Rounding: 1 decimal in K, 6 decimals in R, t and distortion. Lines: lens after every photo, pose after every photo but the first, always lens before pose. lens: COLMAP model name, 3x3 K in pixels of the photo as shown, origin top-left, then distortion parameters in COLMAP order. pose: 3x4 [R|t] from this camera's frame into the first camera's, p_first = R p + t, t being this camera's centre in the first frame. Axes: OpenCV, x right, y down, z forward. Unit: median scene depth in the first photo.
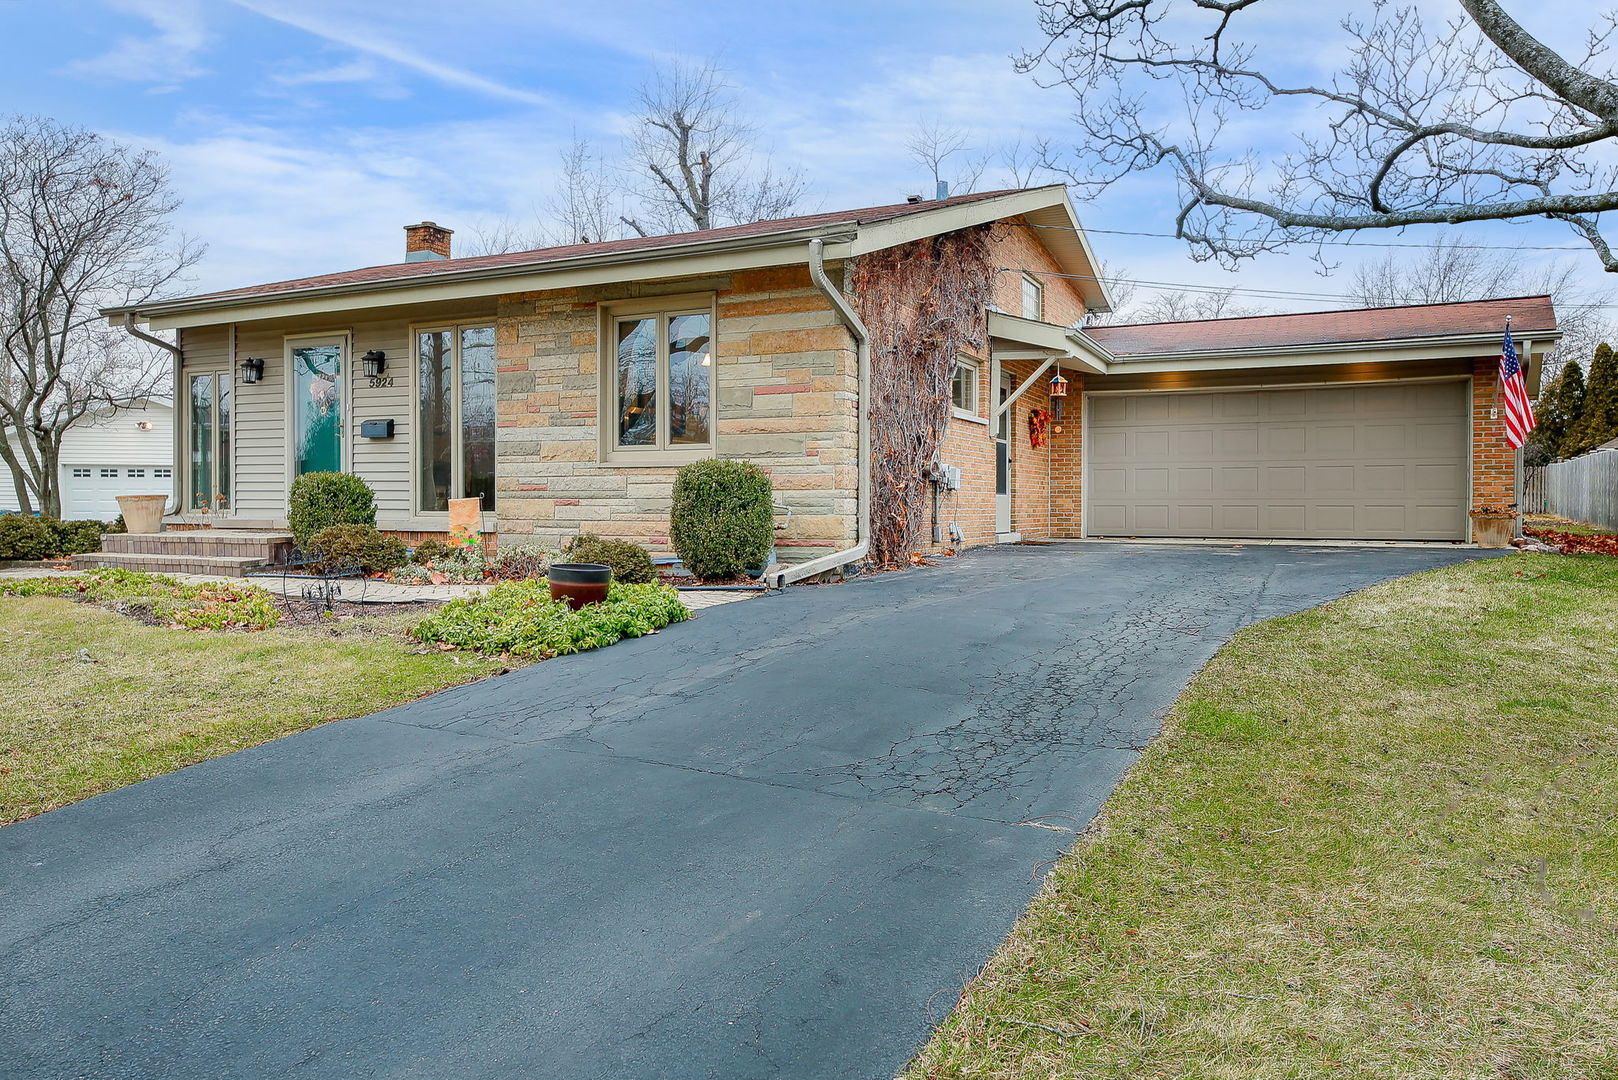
lens RADIAL K [[892.9, 0, 817.1], [0, 892.9, 536.0], [0, 0, 1]] dist [-0.003336, -0.000124]
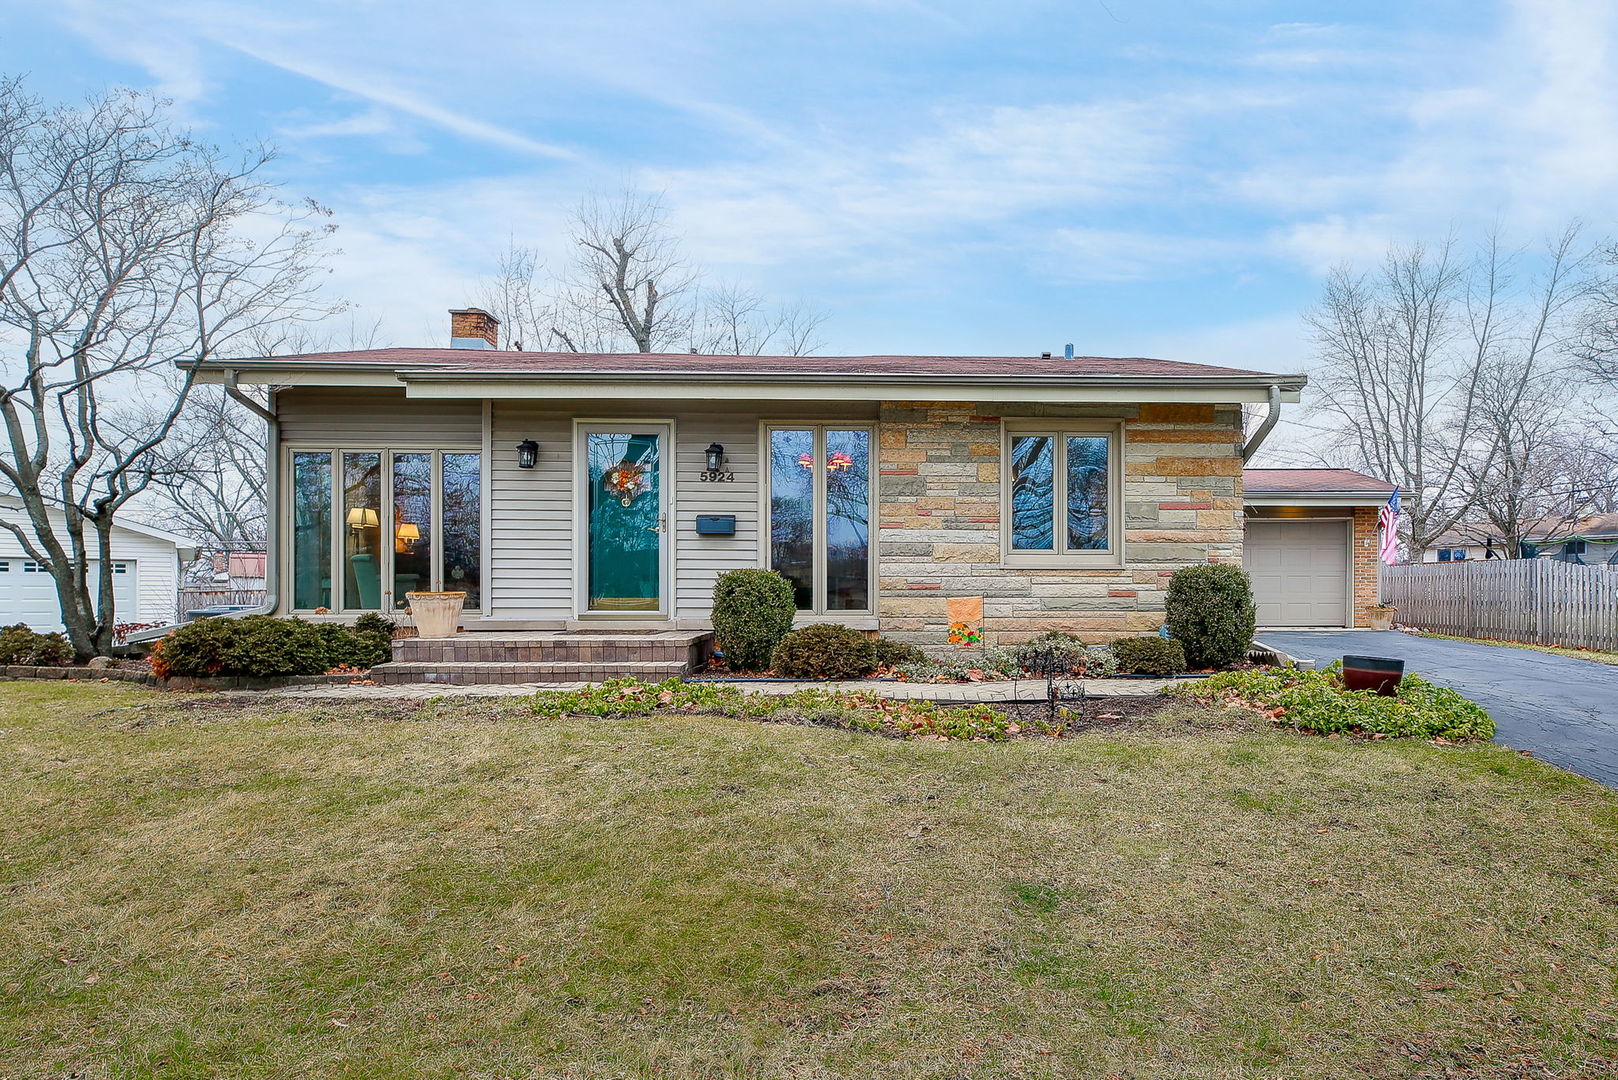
lens RADIAL K [[749.6, 0, 809.0], [0, 749.6, 620.5], [0, 0, 1]] dist [0.000553, 0.000335]
pose [[0.920804, -0.009315, 0.389913, -0.718735], [0.015857, 0.999782, -0.013564, -0.004508], [-0.389702, 0.018673, 0.920752, 0.220799]]
